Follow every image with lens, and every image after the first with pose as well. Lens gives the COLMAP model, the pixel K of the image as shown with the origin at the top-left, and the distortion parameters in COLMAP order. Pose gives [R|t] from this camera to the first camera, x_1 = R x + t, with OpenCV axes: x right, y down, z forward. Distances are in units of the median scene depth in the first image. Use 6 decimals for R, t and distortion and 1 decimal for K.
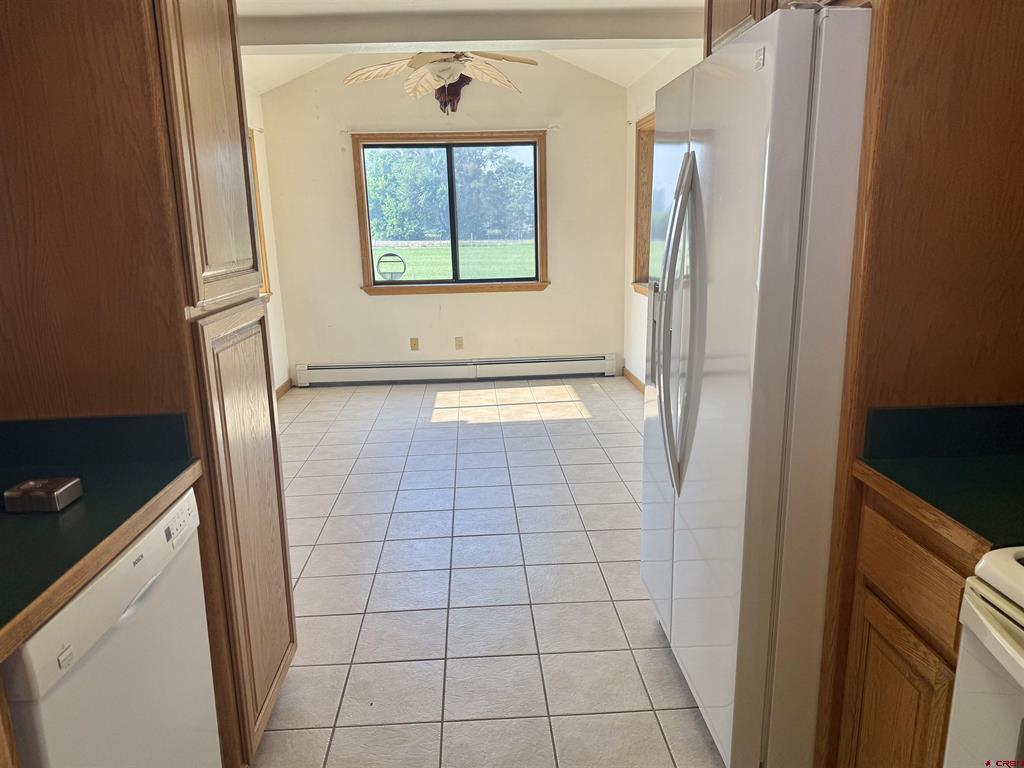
lens RADIAL K [[716.5, 0, 505.1], [0, 716.5, 387.2], [0, 0, 1]] dist [0.096230, -0.131151]
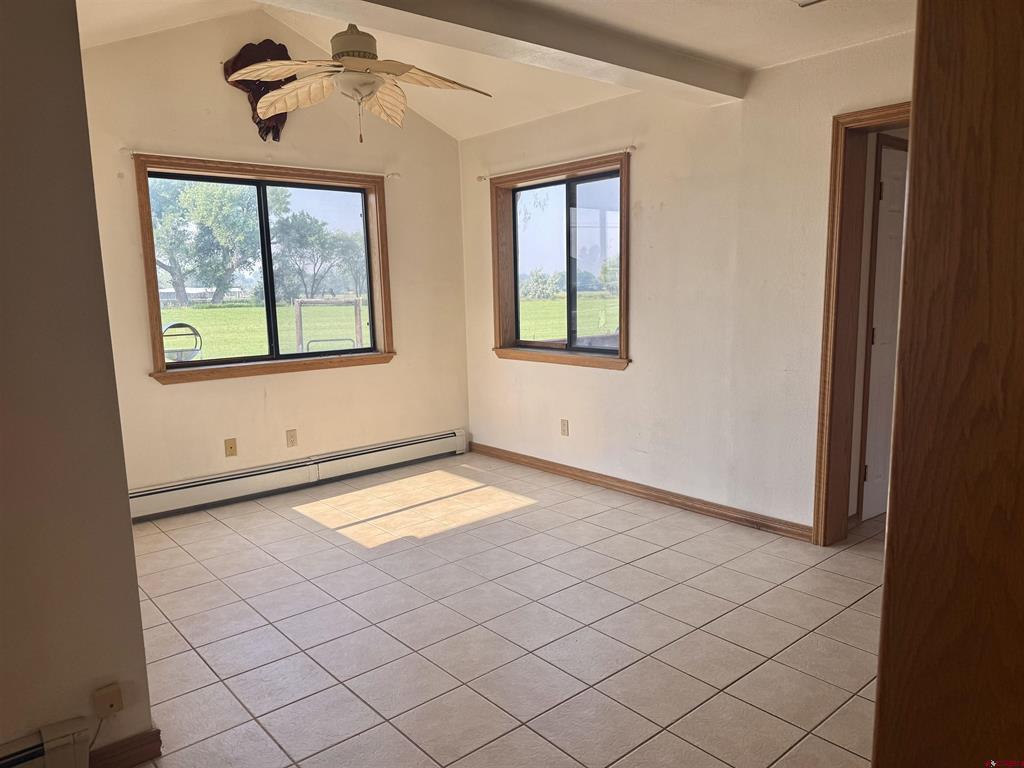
lens RADIAL K [[716.5, 0, 505.1], [0, 716.5, 387.2], [0, 0, 1]] dist [0.096230, -0.131151]
pose [[0.797696, -0.079597, 0.597784, -0.348070], [0.135264, 0.989611, -0.048729, -0.048331], [-0.587695, 0.119730, 0.800175, 0.260053]]
